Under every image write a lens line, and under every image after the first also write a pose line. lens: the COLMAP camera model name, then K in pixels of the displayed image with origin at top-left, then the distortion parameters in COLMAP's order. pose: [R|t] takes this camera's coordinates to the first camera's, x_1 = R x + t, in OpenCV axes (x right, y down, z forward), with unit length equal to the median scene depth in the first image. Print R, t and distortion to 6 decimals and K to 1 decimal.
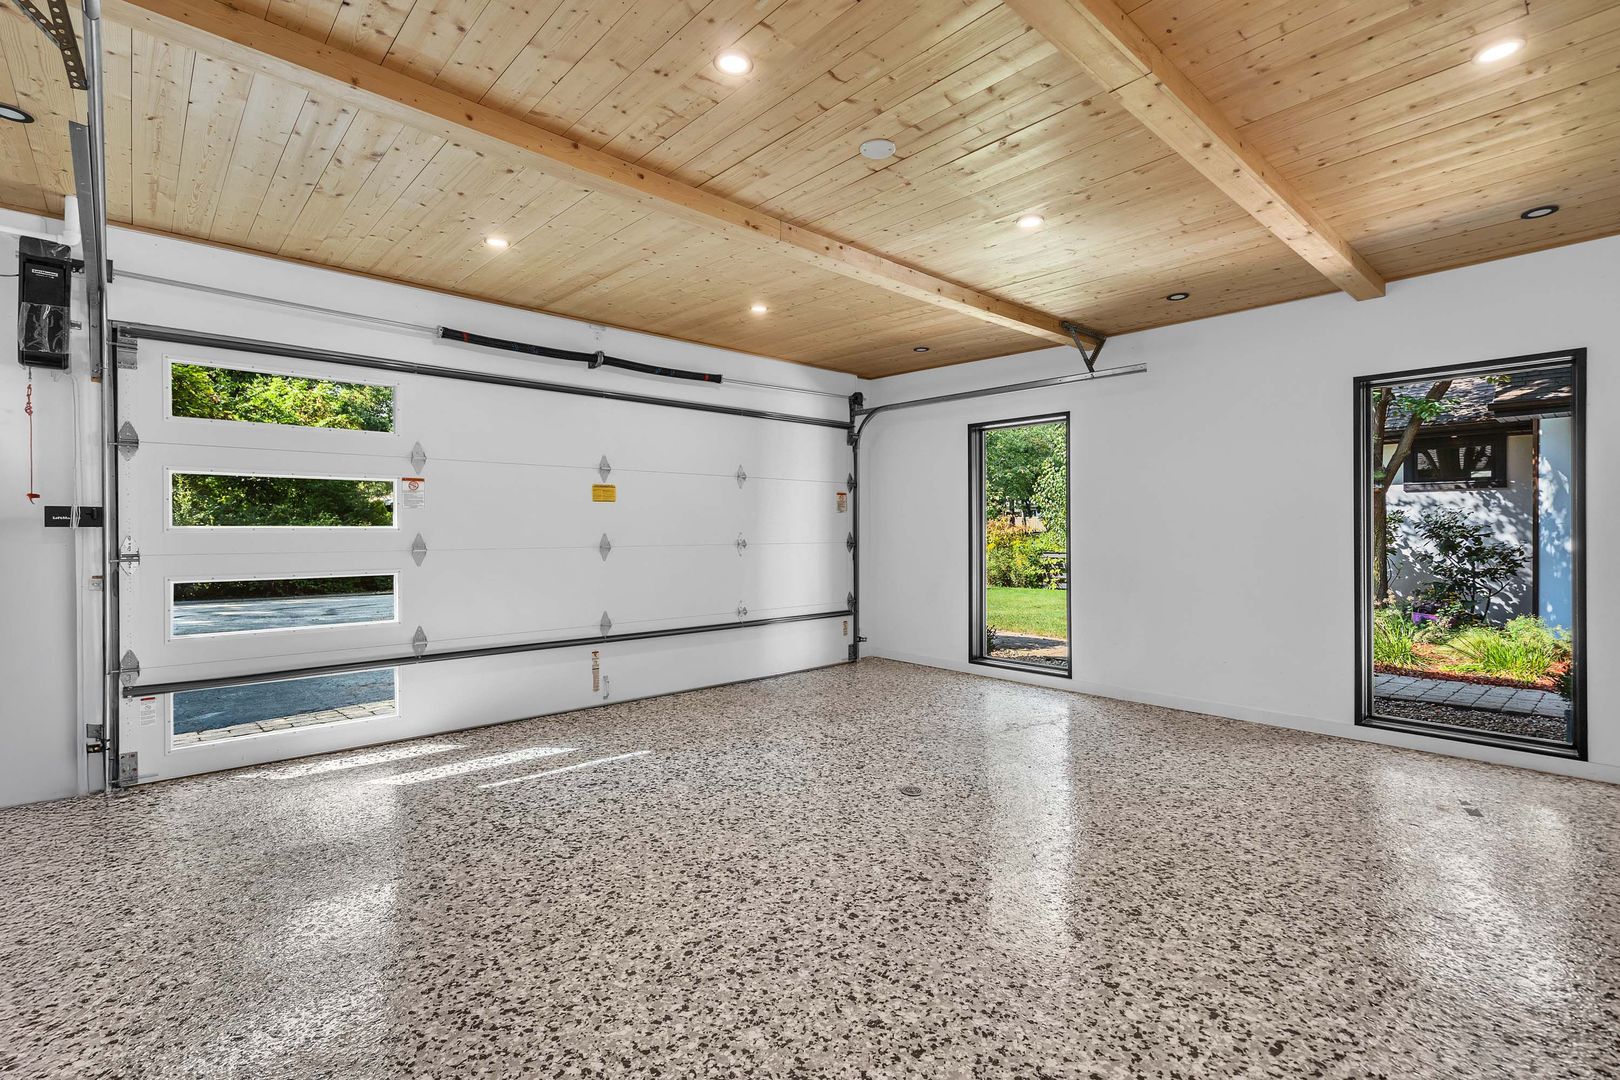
lens RADIAL K [[751.8, 0, 812.7], [0, 751.8, 537.1], [0, 0, 1]] dist [-0.001945, -0.000060]
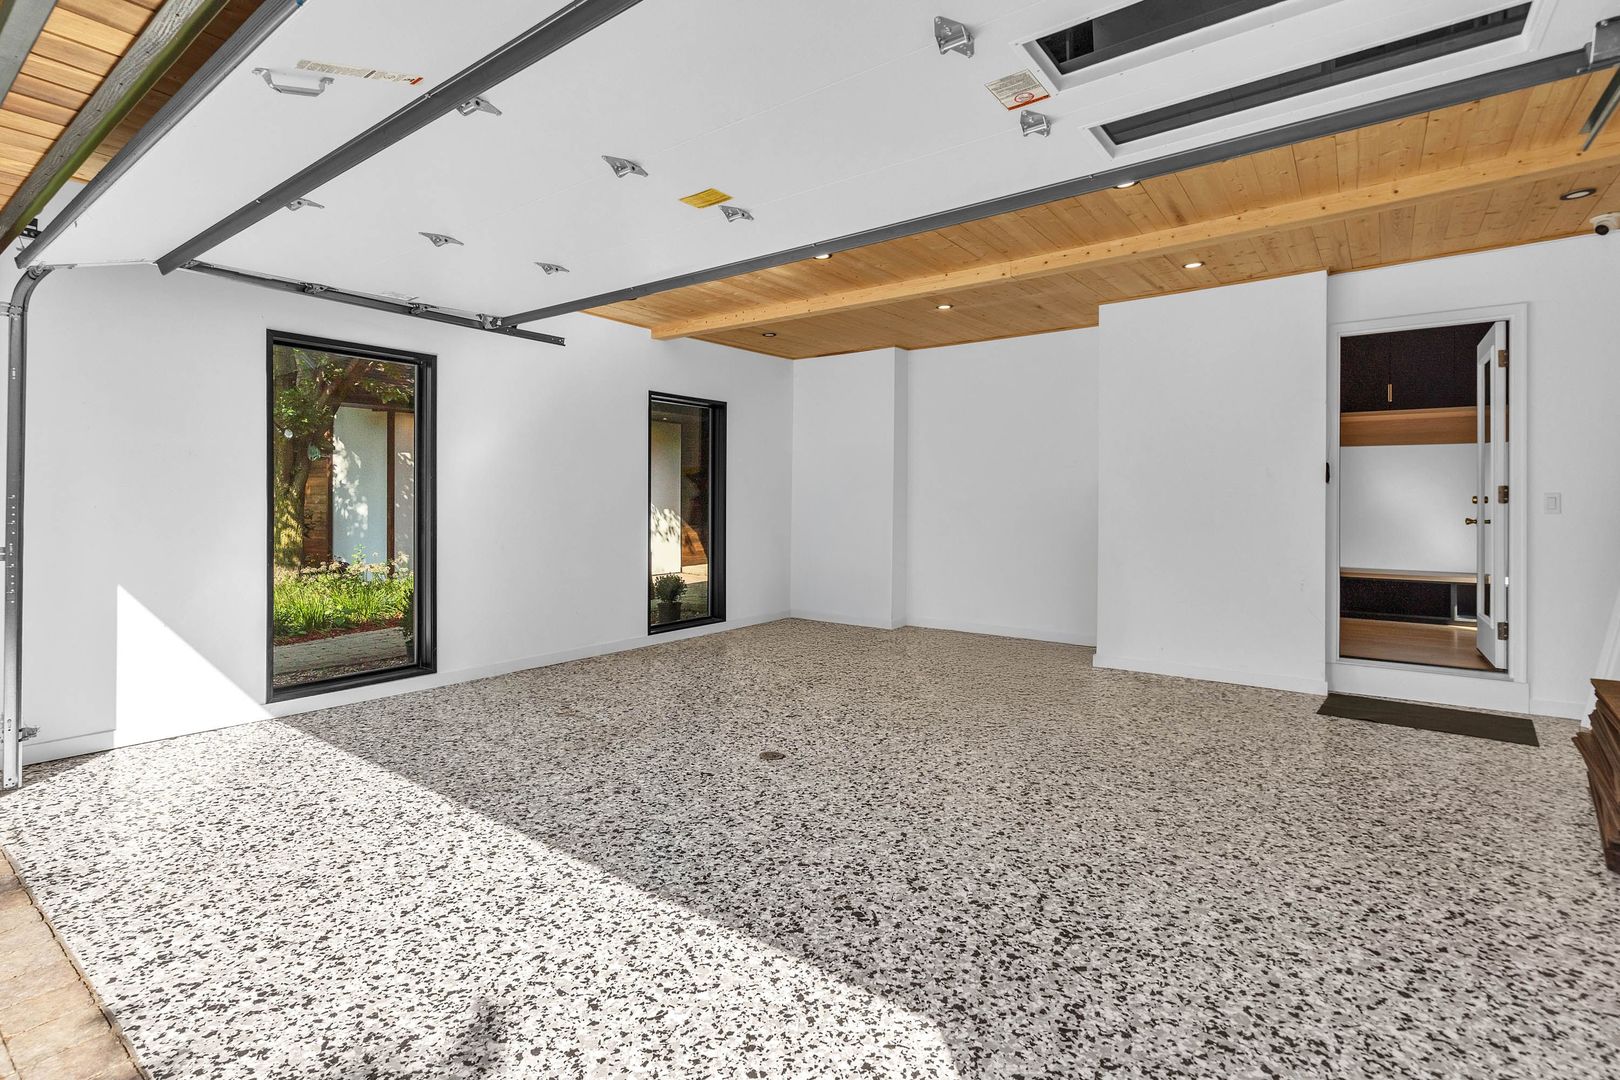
lens RADIAL K [[751.8, 0, 830.0], [0, 751.8, 498.4], [0, 0, 1]] dist [-0.001945, -0.000060]
pose [[-0.204712, 0.004439, 0.978812, -0.968340], [0.005302, 0.999980, -0.003426, 0.000658], [-0.978808, 0.004488, -0.204731, 1.268092]]
